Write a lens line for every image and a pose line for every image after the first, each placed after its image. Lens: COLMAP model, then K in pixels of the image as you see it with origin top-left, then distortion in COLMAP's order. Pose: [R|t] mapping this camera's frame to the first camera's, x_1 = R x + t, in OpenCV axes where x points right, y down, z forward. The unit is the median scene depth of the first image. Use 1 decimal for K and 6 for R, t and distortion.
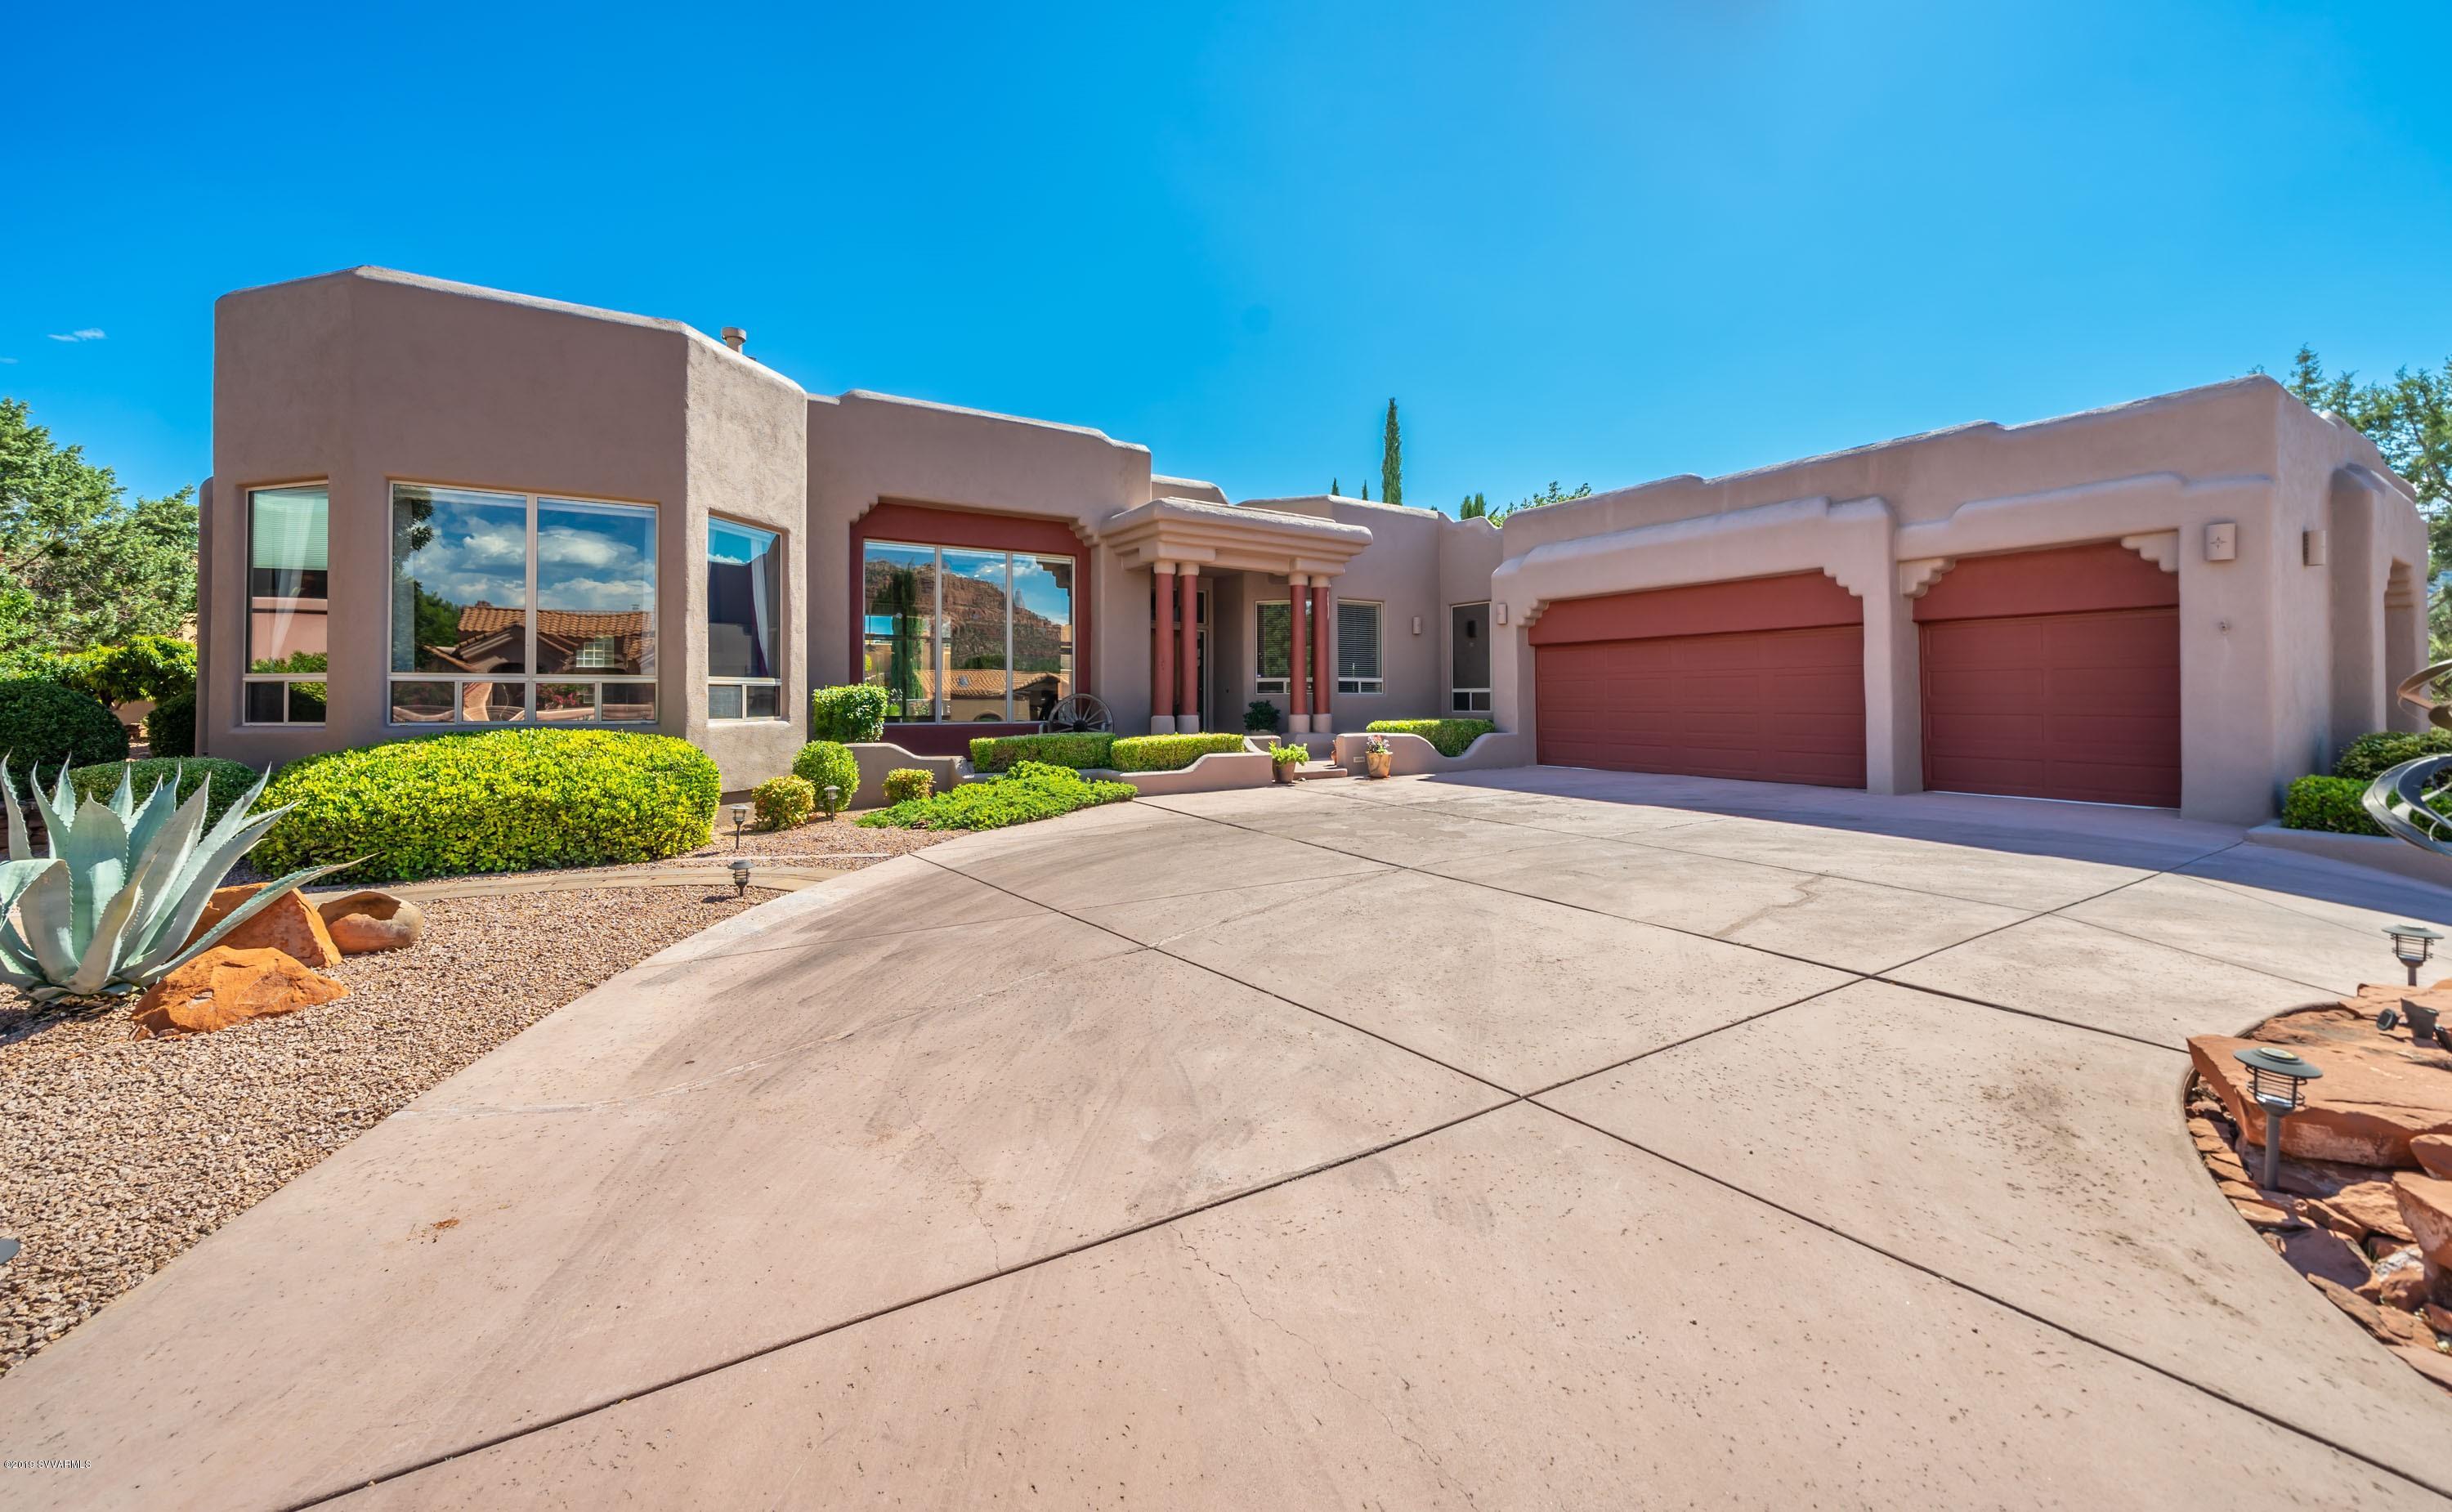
lens RADIAL K [[901.4, 0, 1234.7], [0, 901.4, 697.1], [0, 0, 1]] dist [-0.010388, 0.000038]
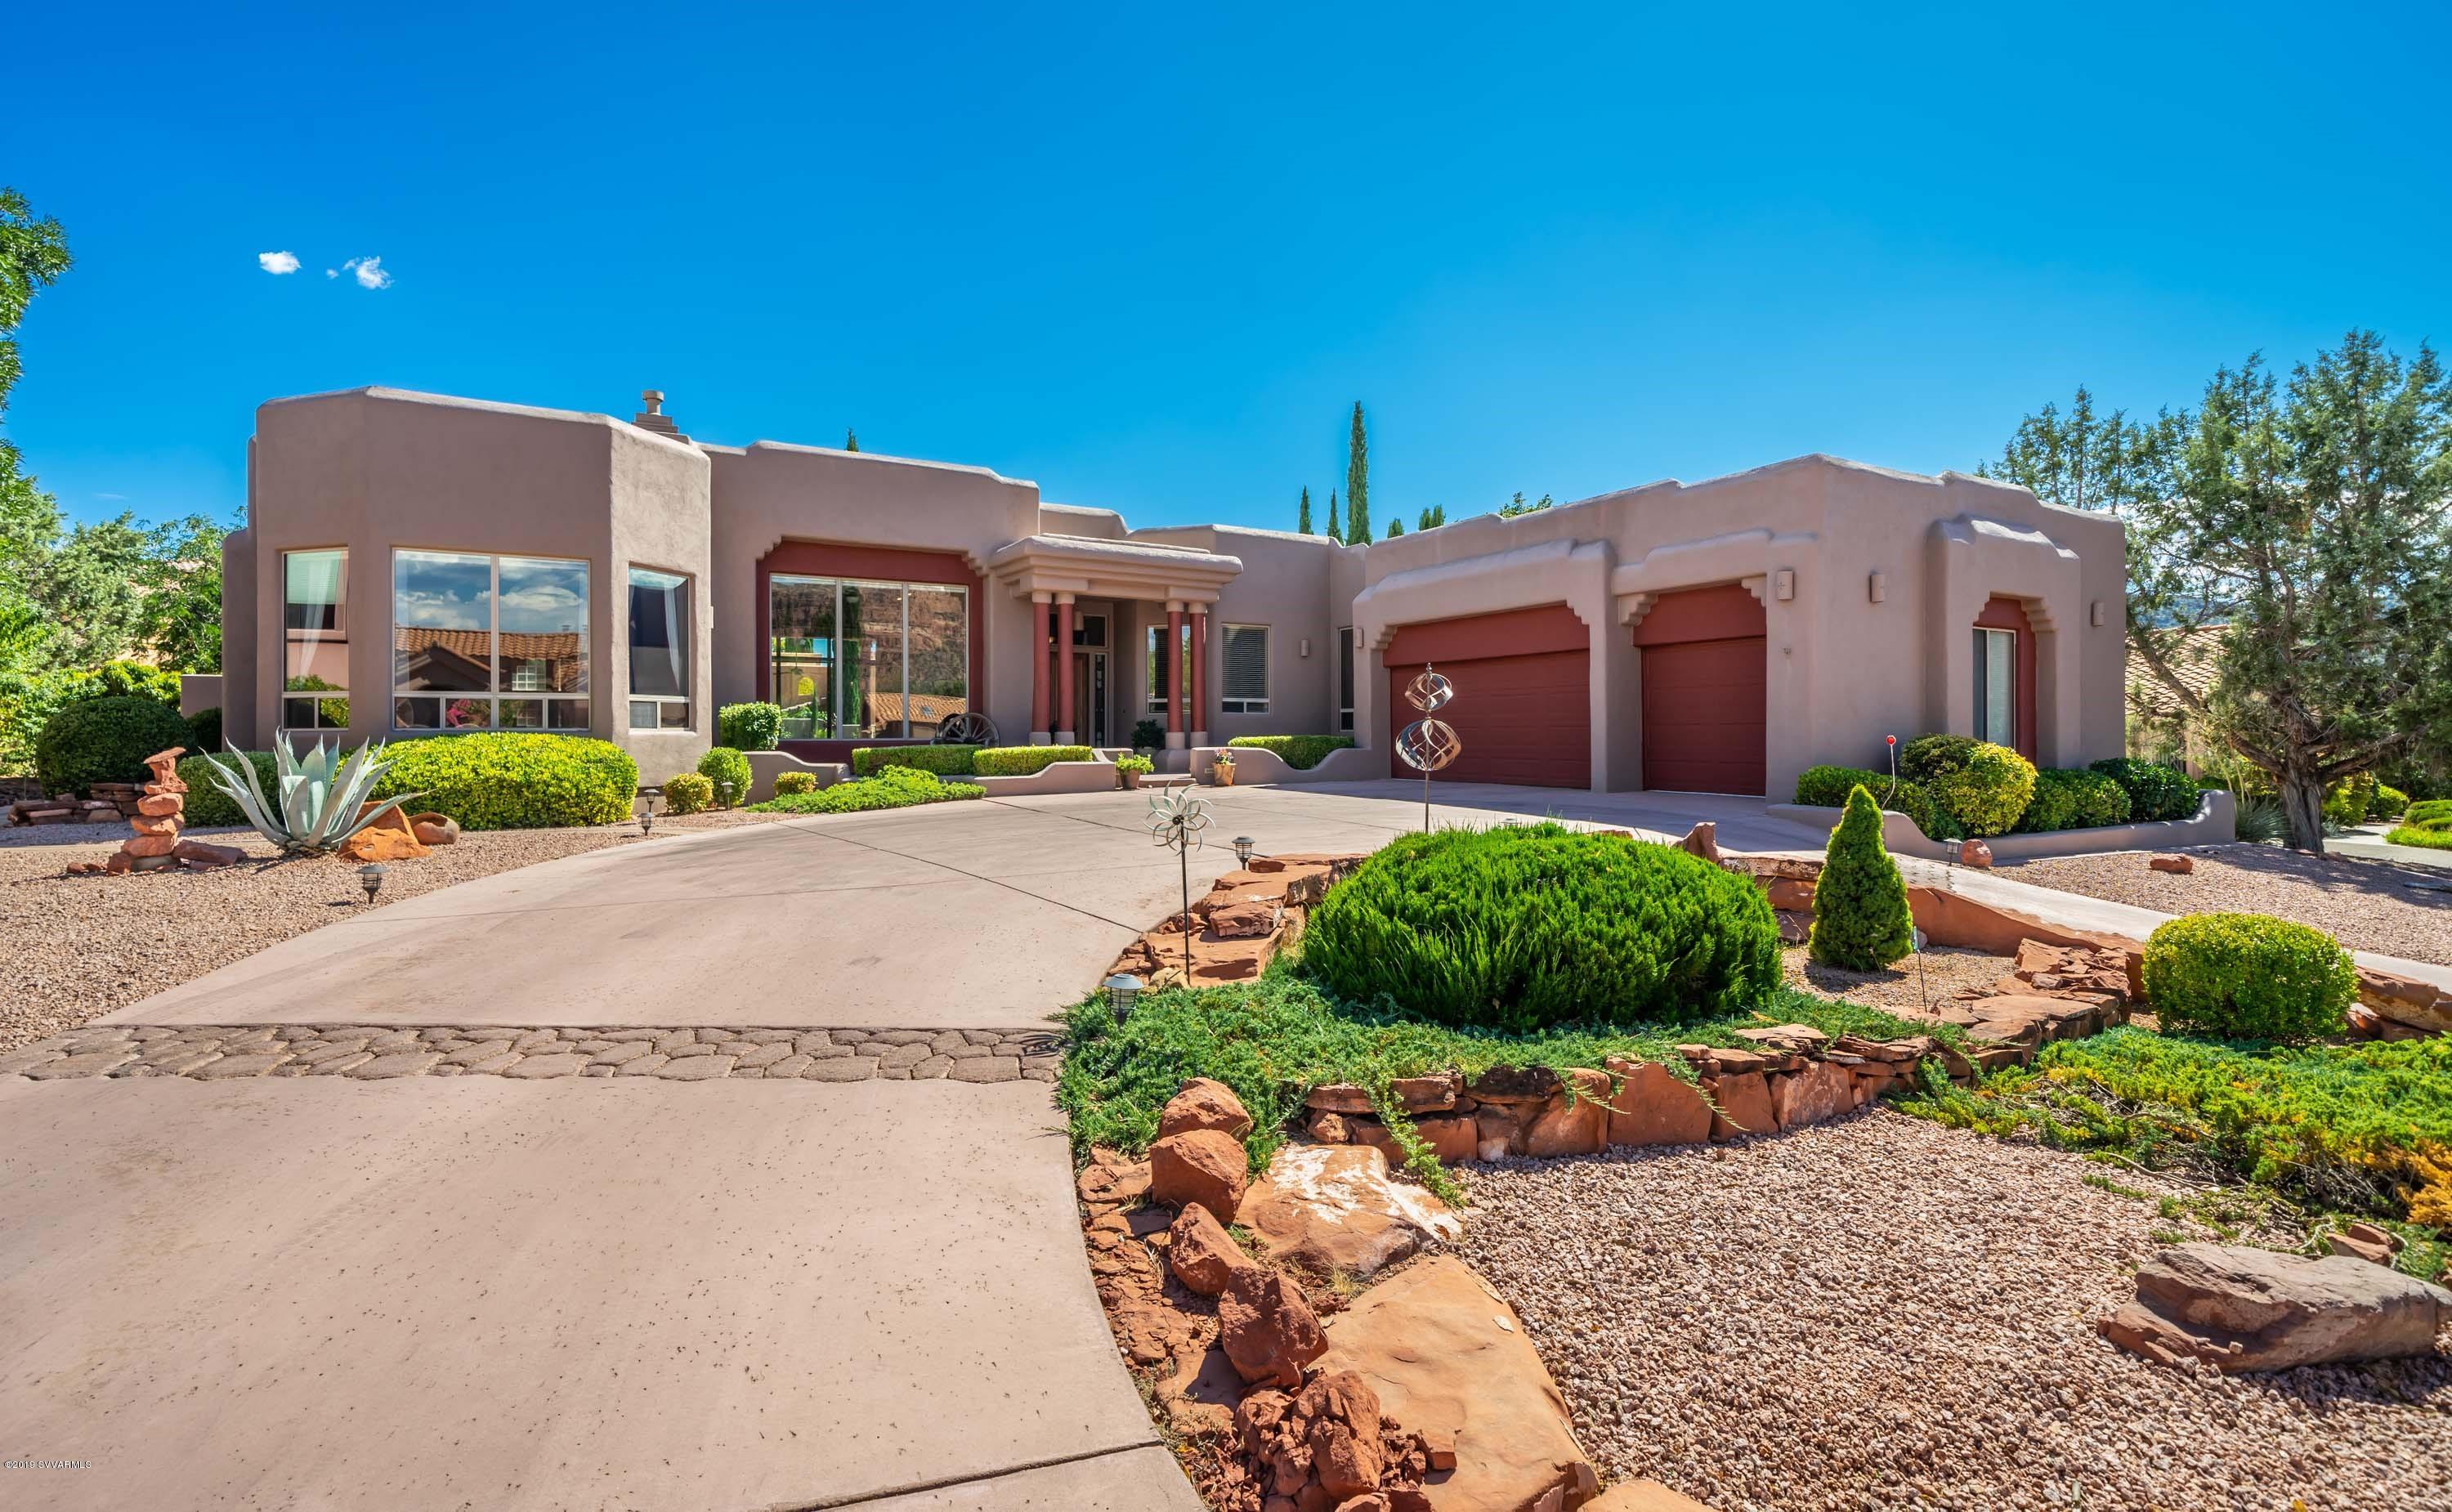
lens RADIAL K [[1067.2, 0, 1219.3], [0, 1067.2, 735.9], [0, 0, 1]] dist [-0.002236, -0.000084]
pose [[0.999368, -0.000317, -0.035558, 0.241254], [0.000619, 0.999964, 0.008490, 0.018875], [0.035554, -0.008507, 0.999332, -0.382592]]
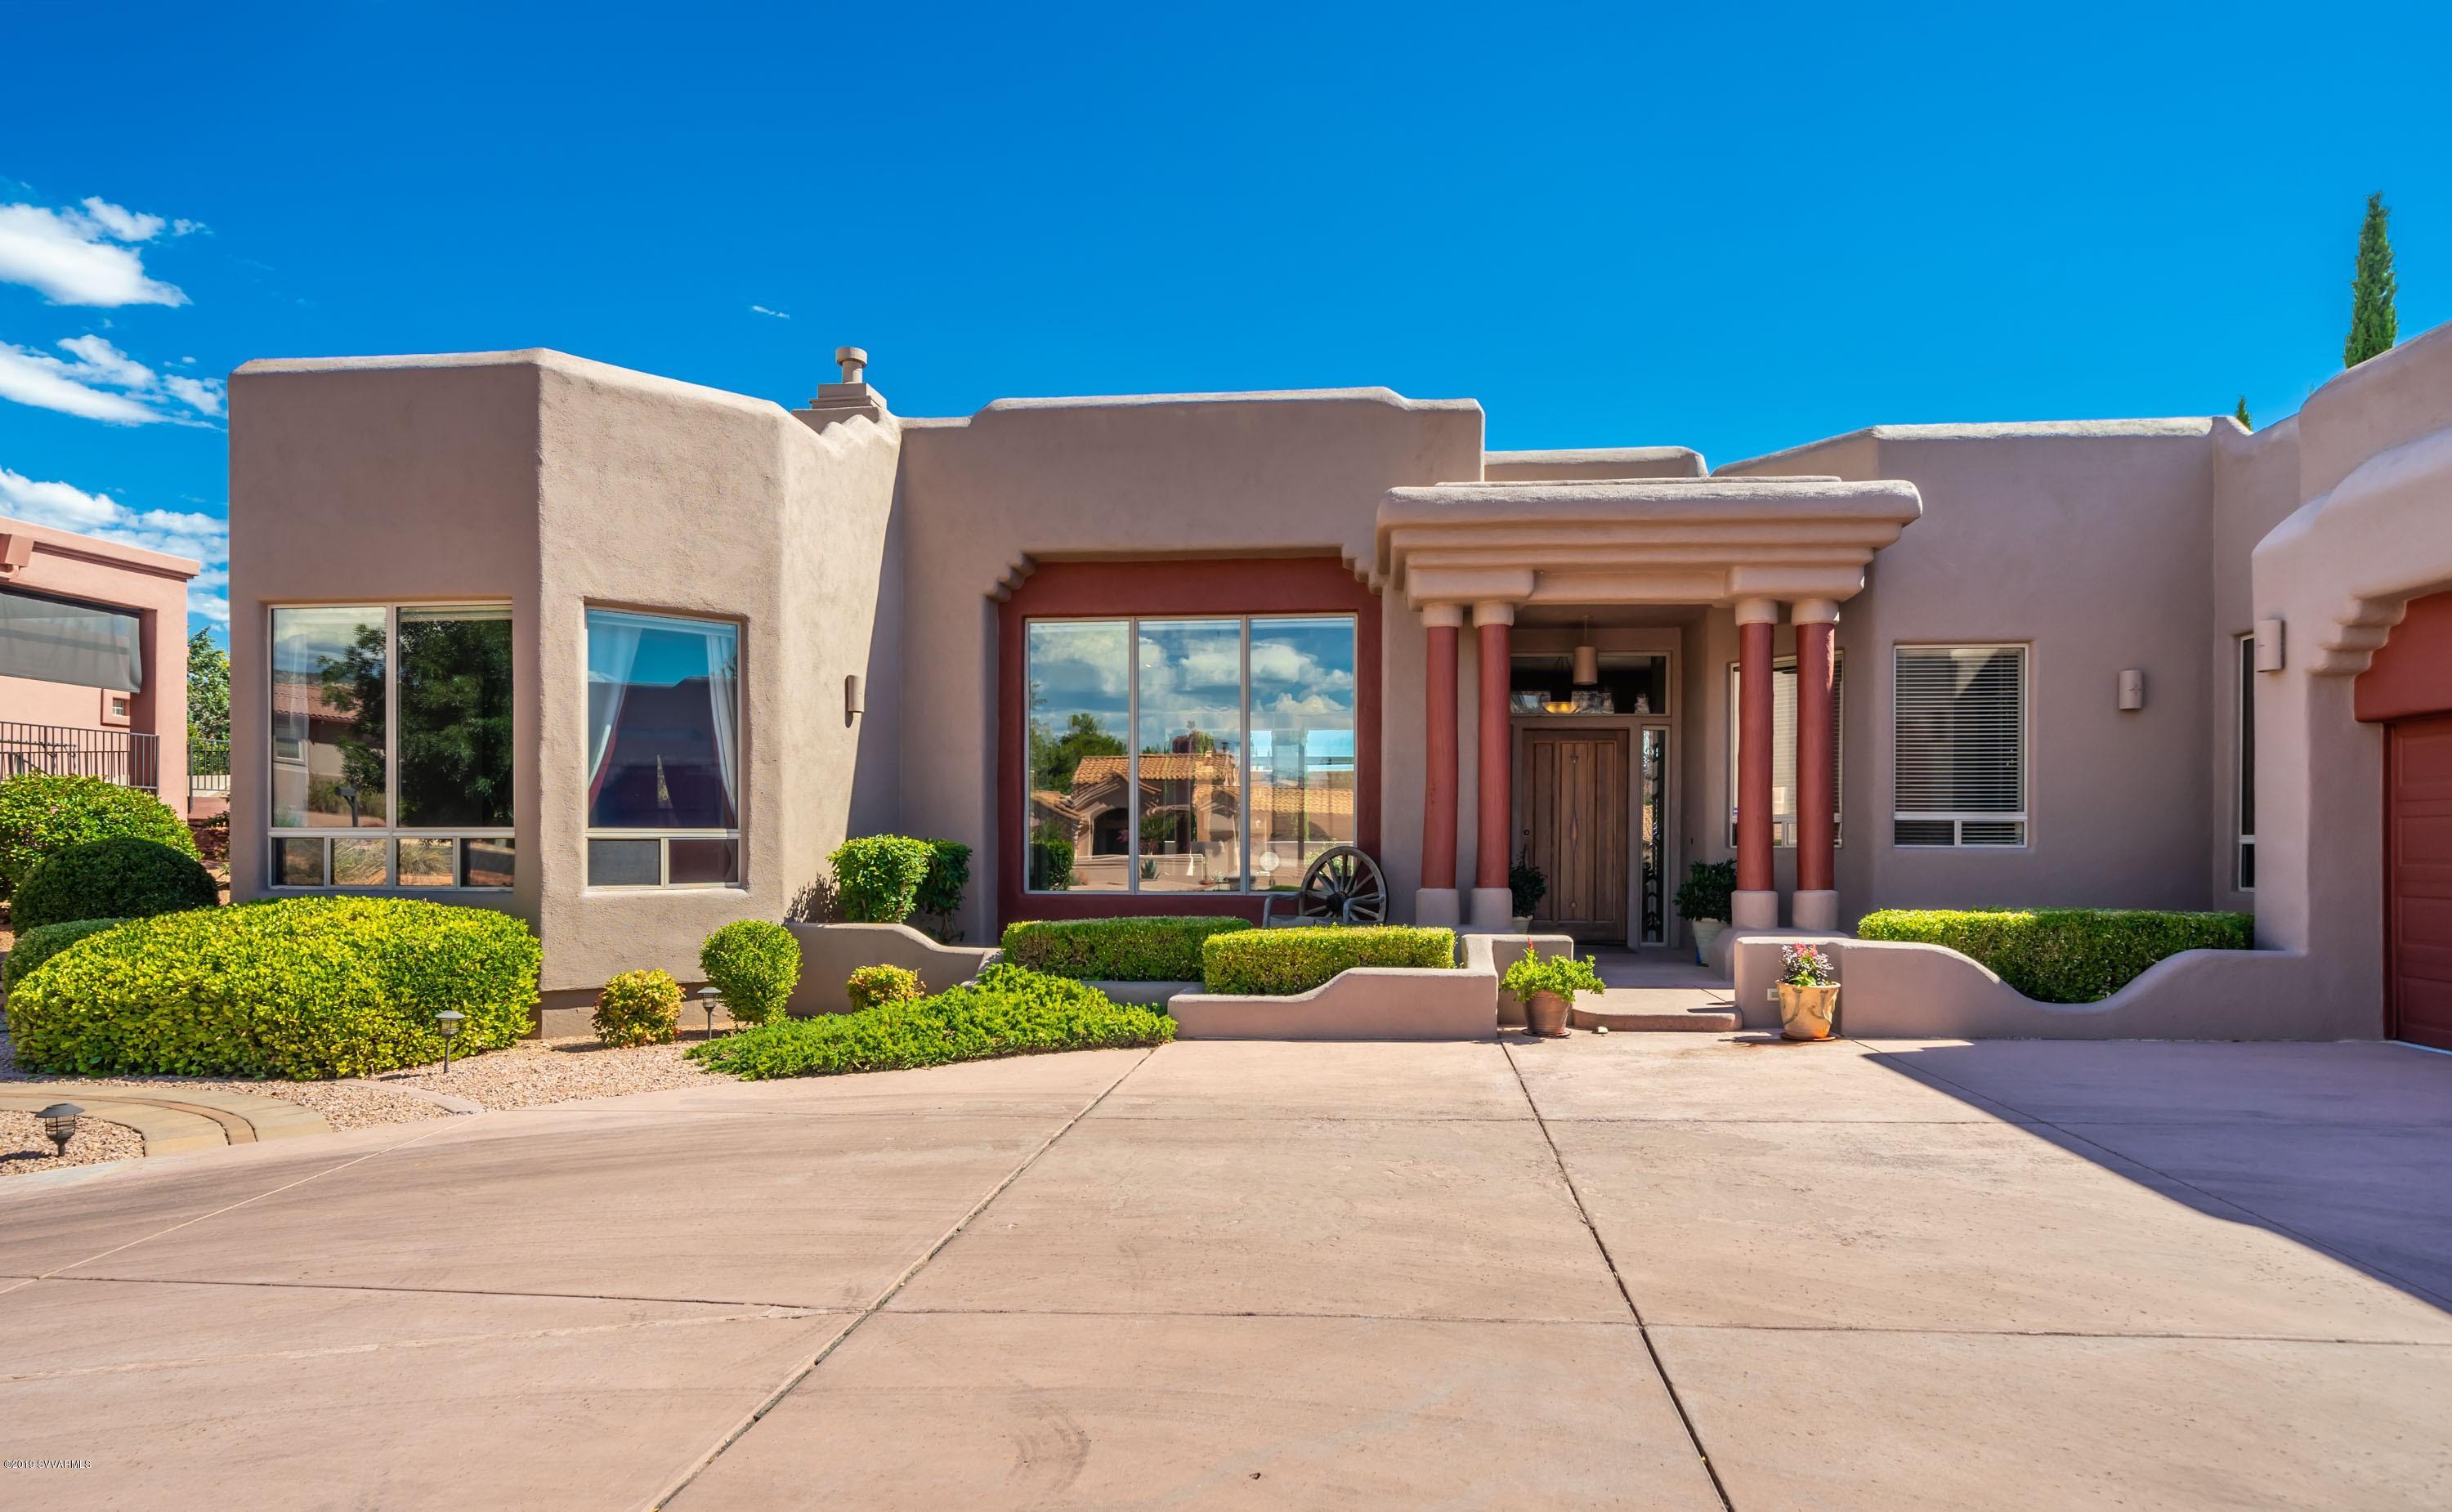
lens RADIAL K [[1324.0, 0, 1207.6], [0, 1324.0, 849.4], [0, 0, 1]] dist [0.004534, -0.000287]
pose [[0.797532, 0.003295, -0.603268, 0.380804], [-0.000480, 0.999988, 0.004827, -0.008747], [0.603276, -0.003560, 0.797524, 0.361731]]
